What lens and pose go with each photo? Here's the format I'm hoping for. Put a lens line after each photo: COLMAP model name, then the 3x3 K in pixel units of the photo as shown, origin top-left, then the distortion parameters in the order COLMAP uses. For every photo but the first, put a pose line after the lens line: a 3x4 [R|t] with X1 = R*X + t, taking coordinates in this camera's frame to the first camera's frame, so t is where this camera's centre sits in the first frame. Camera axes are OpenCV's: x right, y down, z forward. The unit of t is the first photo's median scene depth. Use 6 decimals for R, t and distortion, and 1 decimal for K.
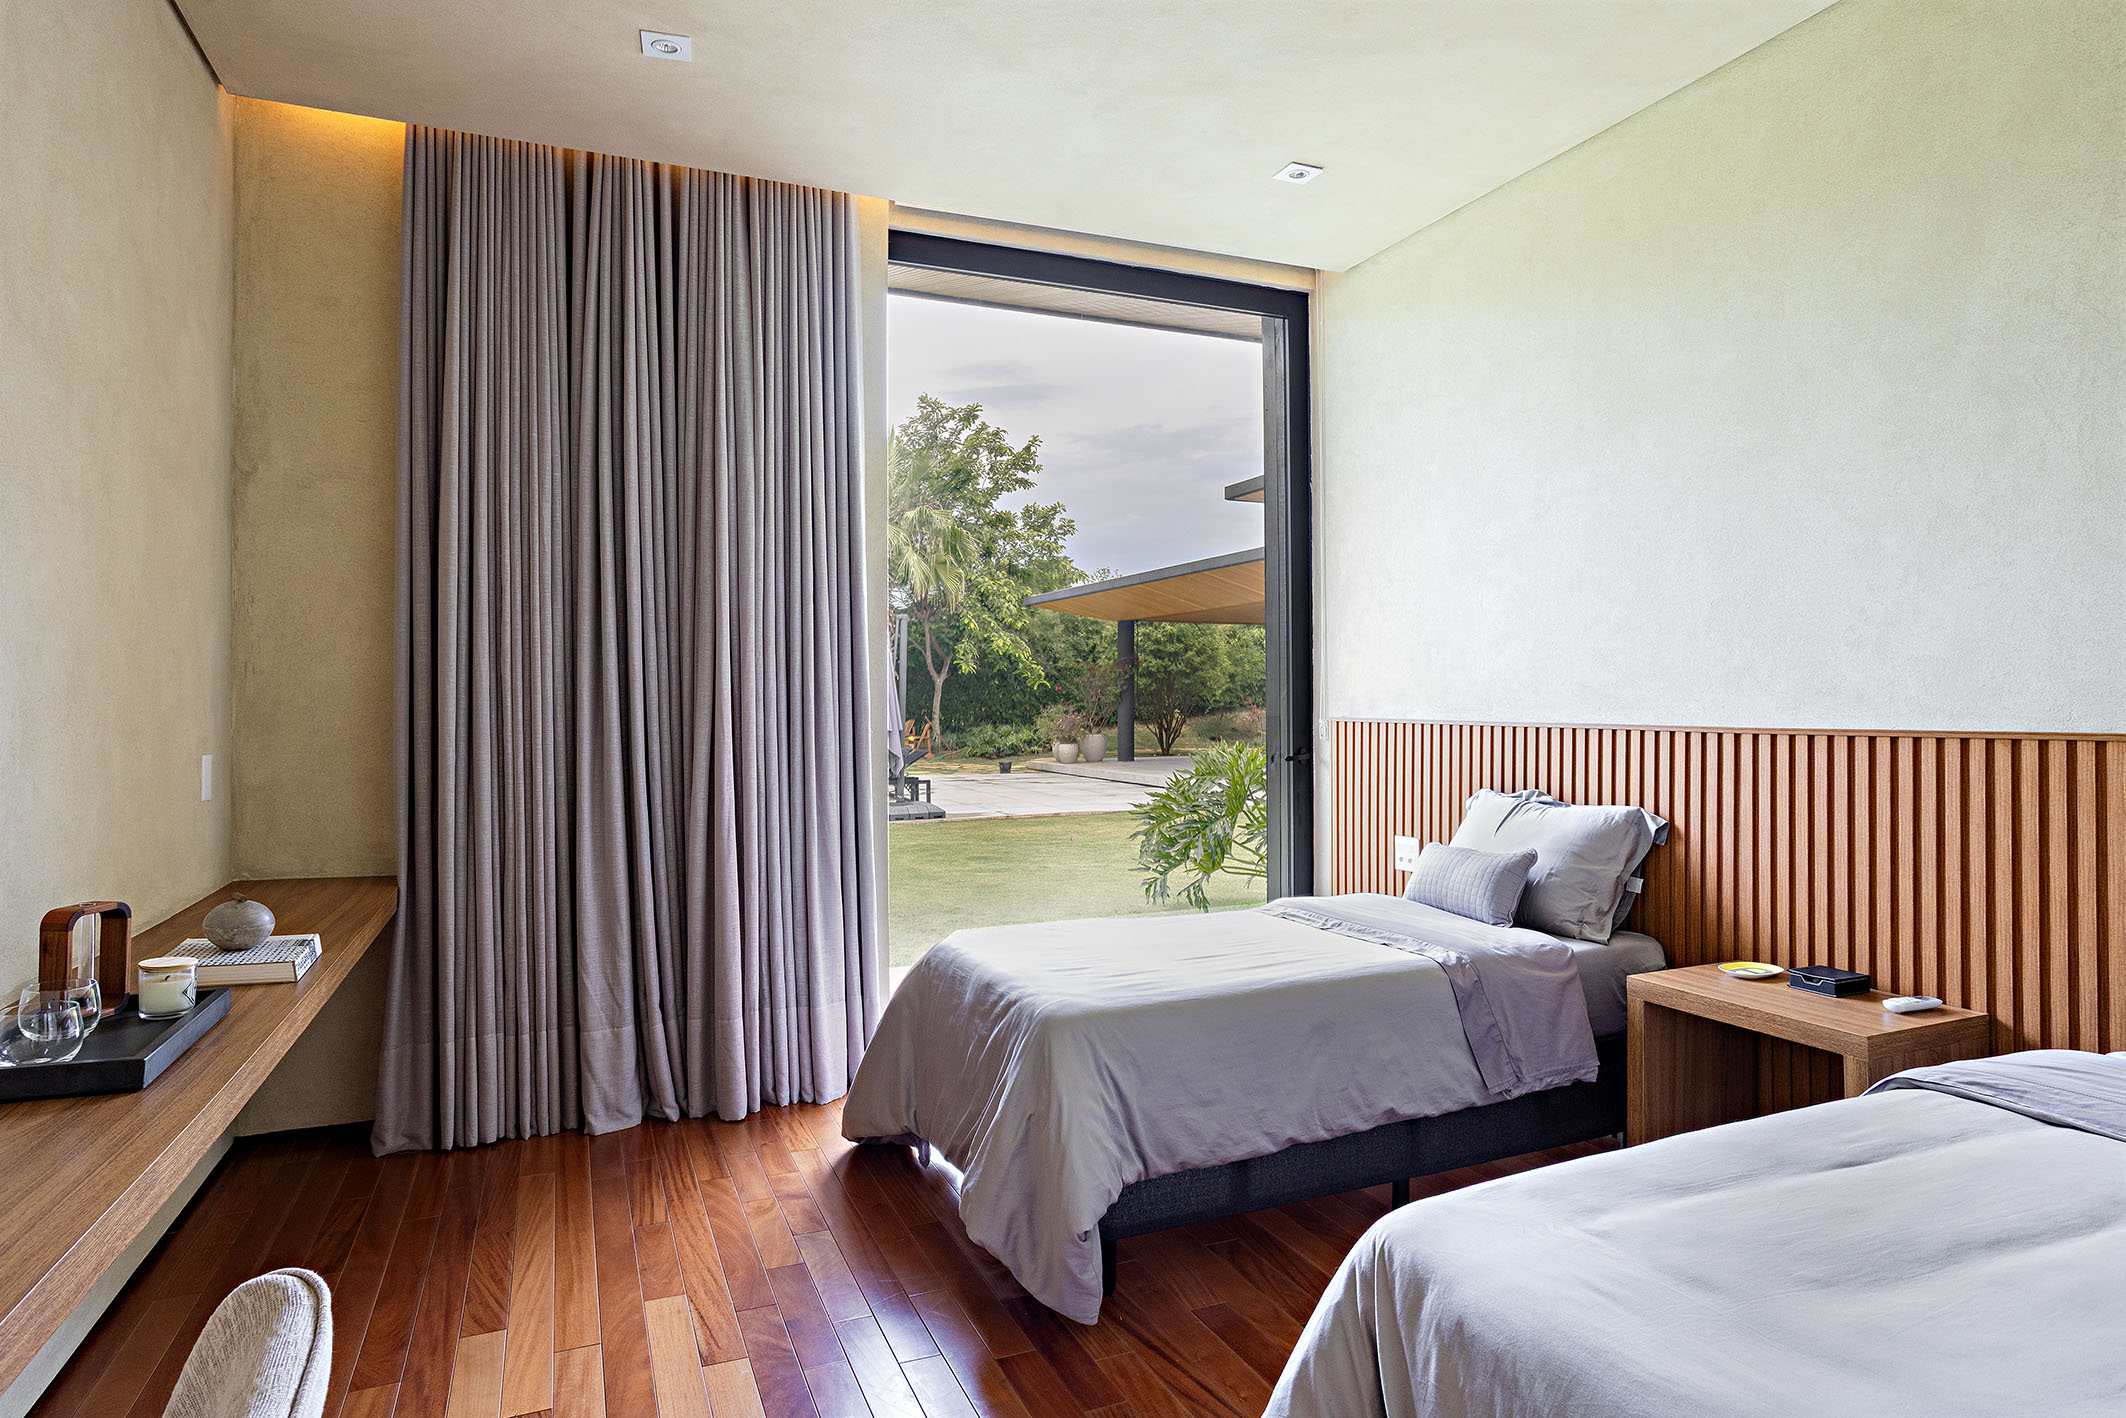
lens RADIAL K [[1234.6, 0, 1063.0], [0, 1234.6, 709.0], [0, 0, 1]] dist [-0.002205, -0.000201]
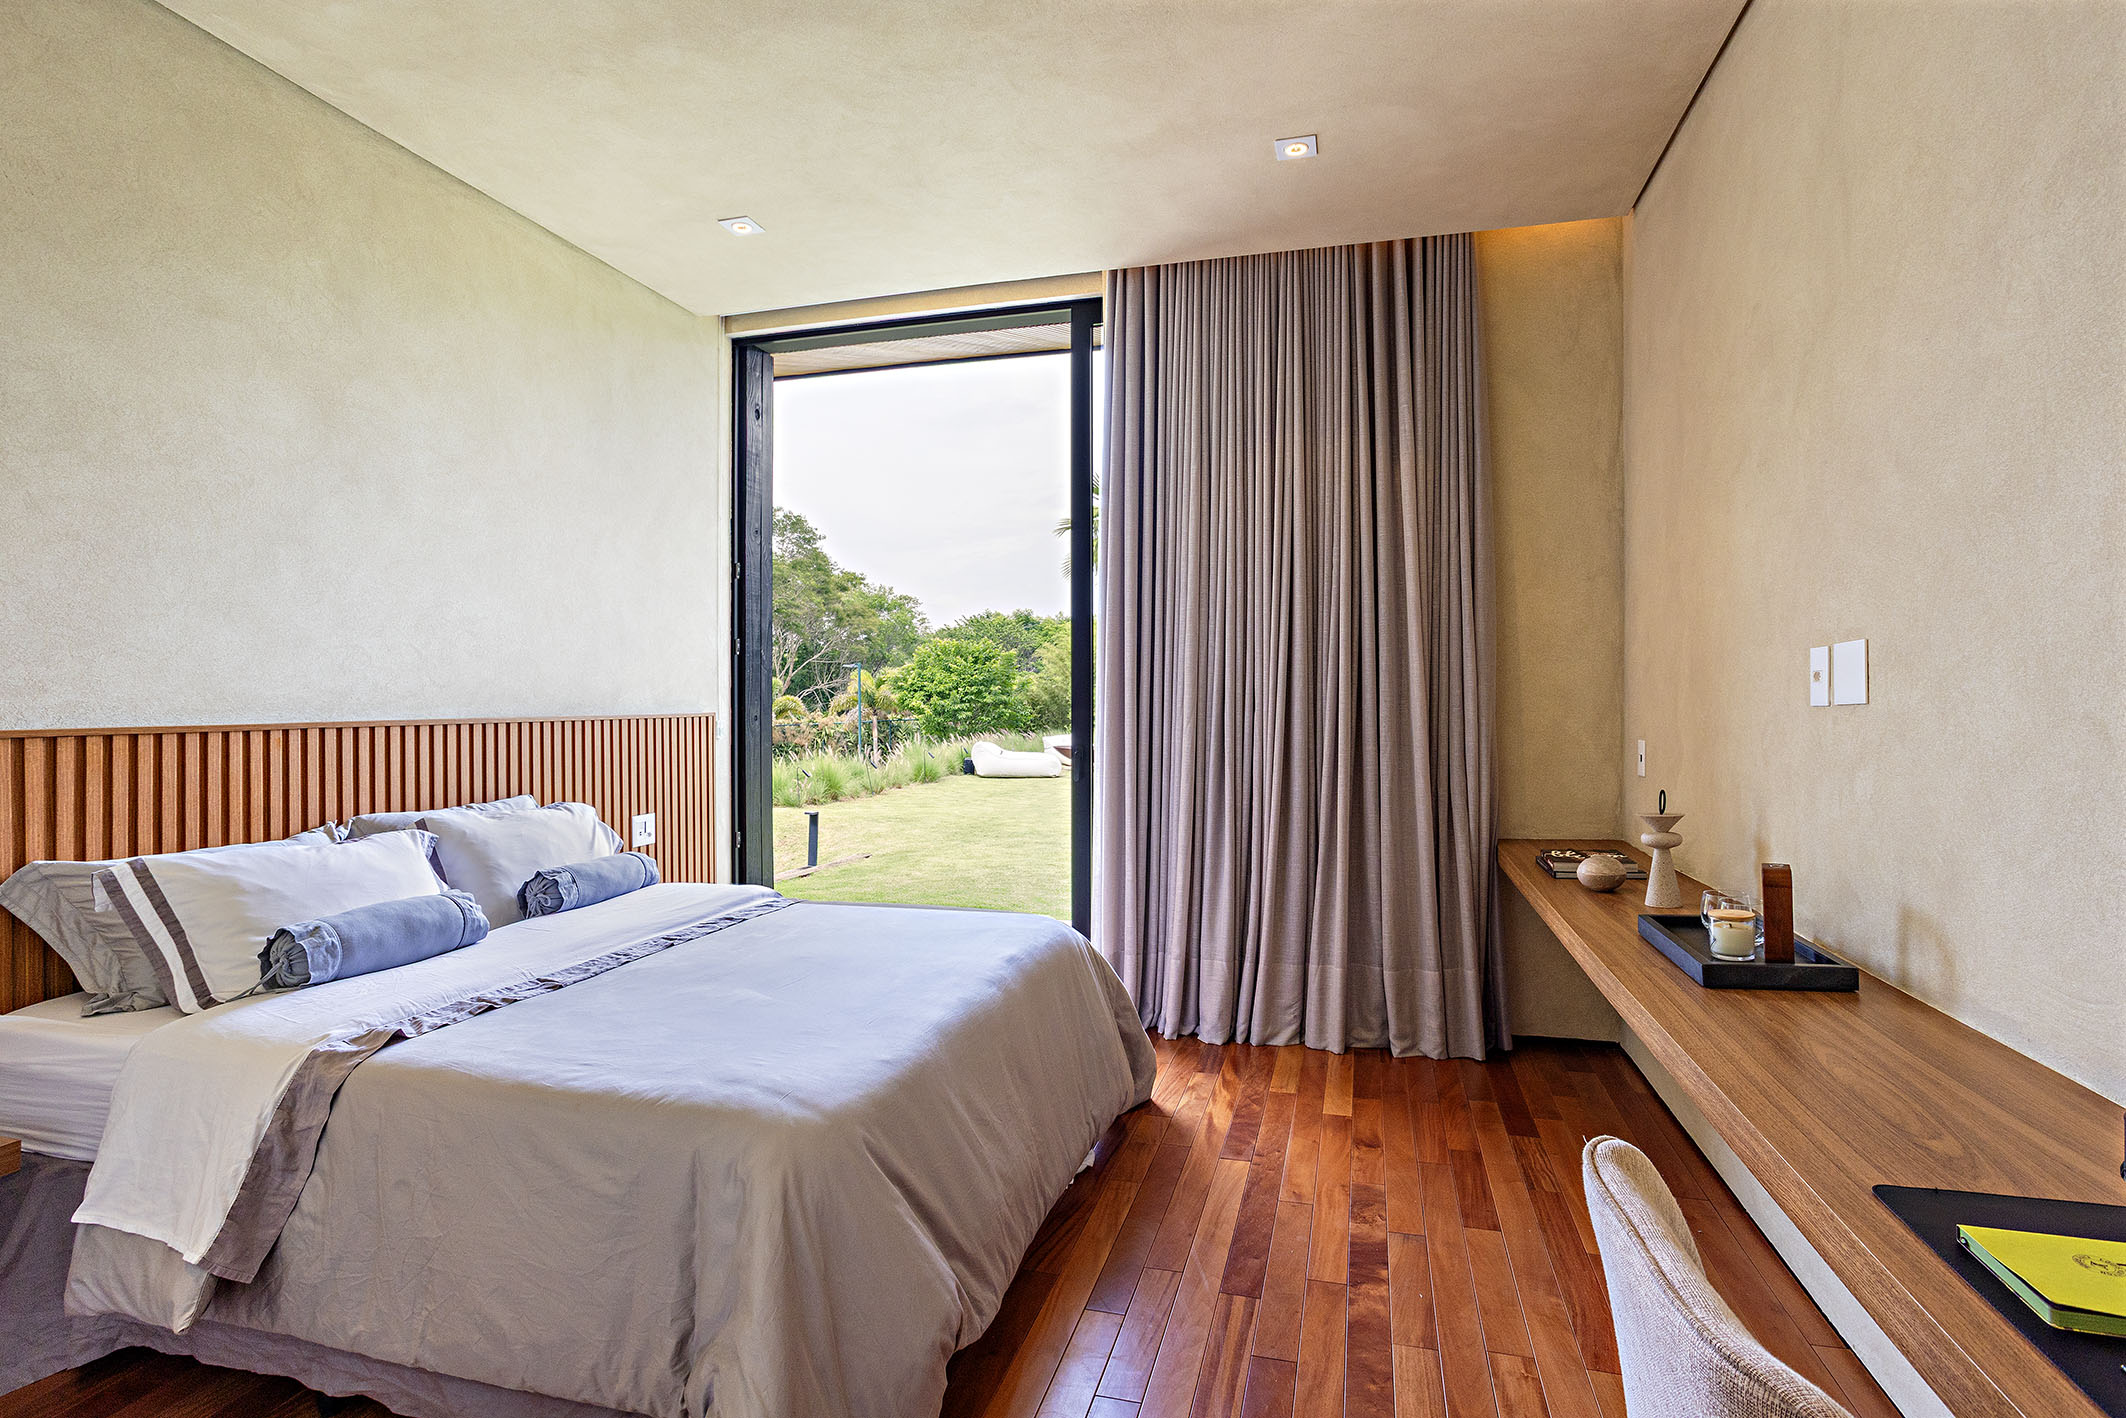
lens RADIAL K [[1025.7, 0, 1069.2], [0, 1025.7, 702.6], [0, 0, 1]] dist [-0.052873, 0.030699]
pose [[-0.790594, 0.010245, 0.612255, -0.589760], [0.008967, 0.999947, -0.005154, 0.009501], [-0.612275, 0.001415, -0.790644, 1.476158]]
